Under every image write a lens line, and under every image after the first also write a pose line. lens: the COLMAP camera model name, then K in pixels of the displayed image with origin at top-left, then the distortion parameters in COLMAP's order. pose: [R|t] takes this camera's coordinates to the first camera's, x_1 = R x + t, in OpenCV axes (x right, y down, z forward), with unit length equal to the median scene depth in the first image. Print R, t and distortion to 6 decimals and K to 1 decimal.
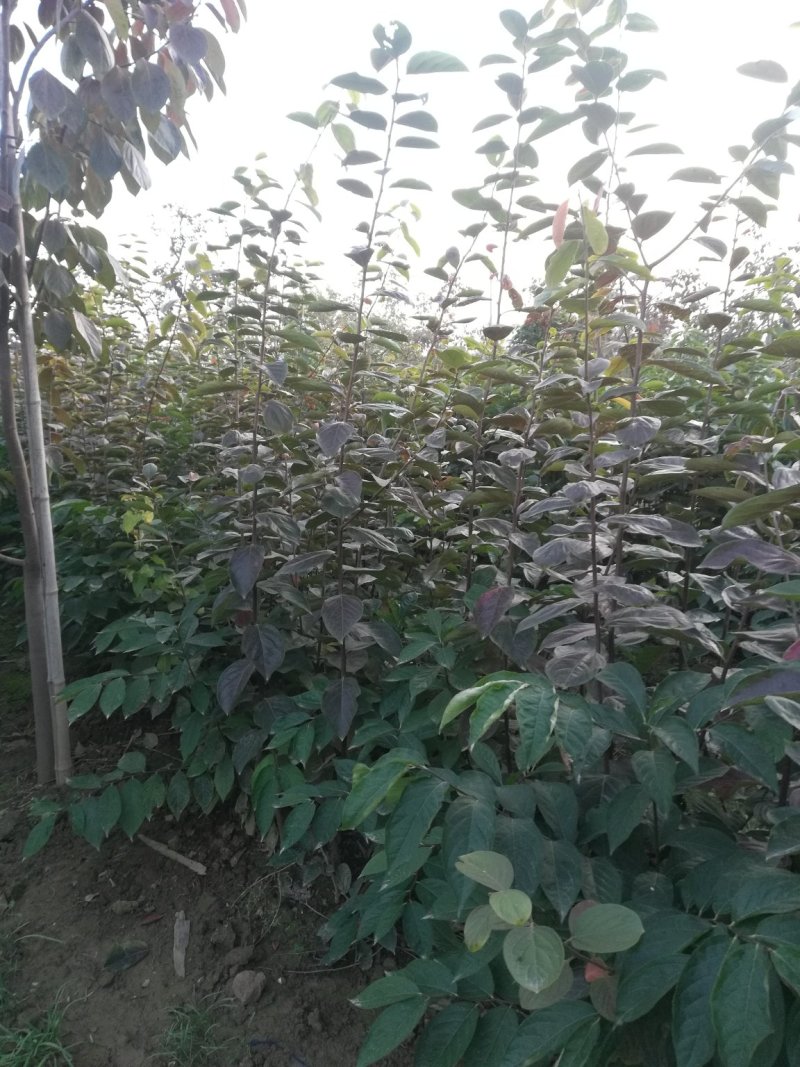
lens RADIAL K [[773.0, 0, 404.5], [0, 773.0, 533.1], [0, 0, 1]] dist [0.006634, -0.031655]
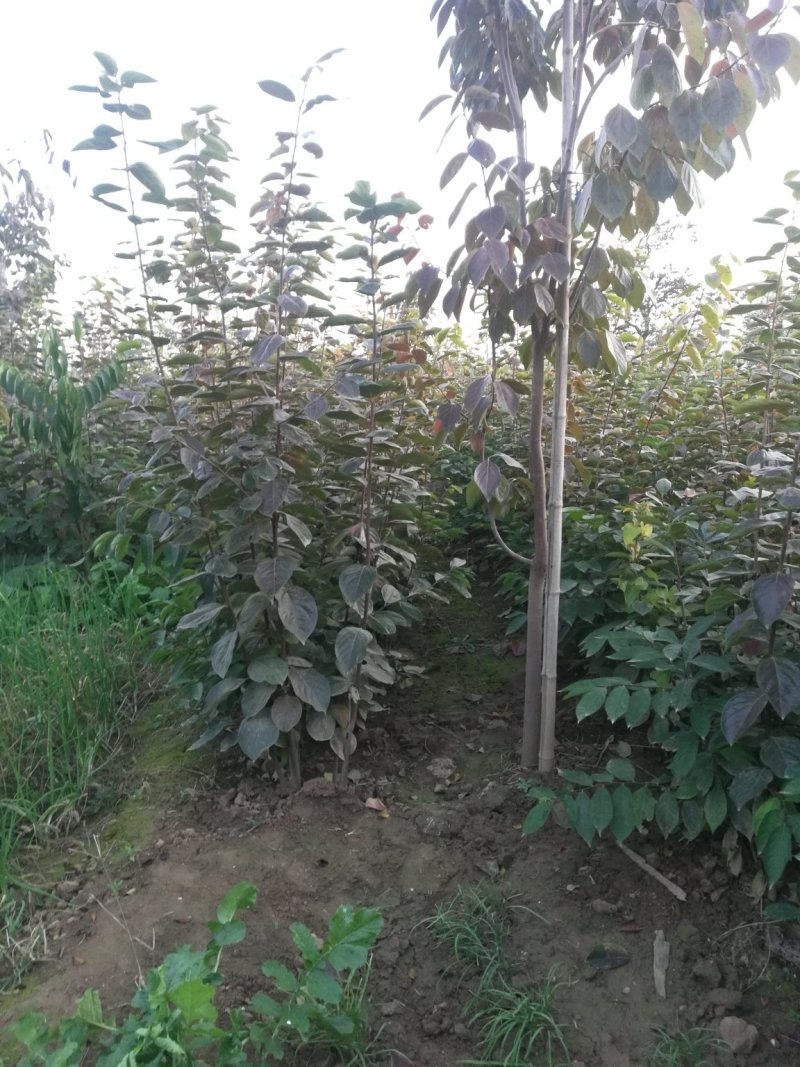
lens RADIAL K [[773.0, 0, 404.5], [0, 773.0, 533.1], [0, 0, 1]] dist [0.006634, -0.031655]
pose [[0.853352, 0.088238, -0.513813, -0.099044], [-0.093562, 0.995492, 0.015569, -0.003871], [0.512870, 0.034788, 0.857761, -0.036540]]
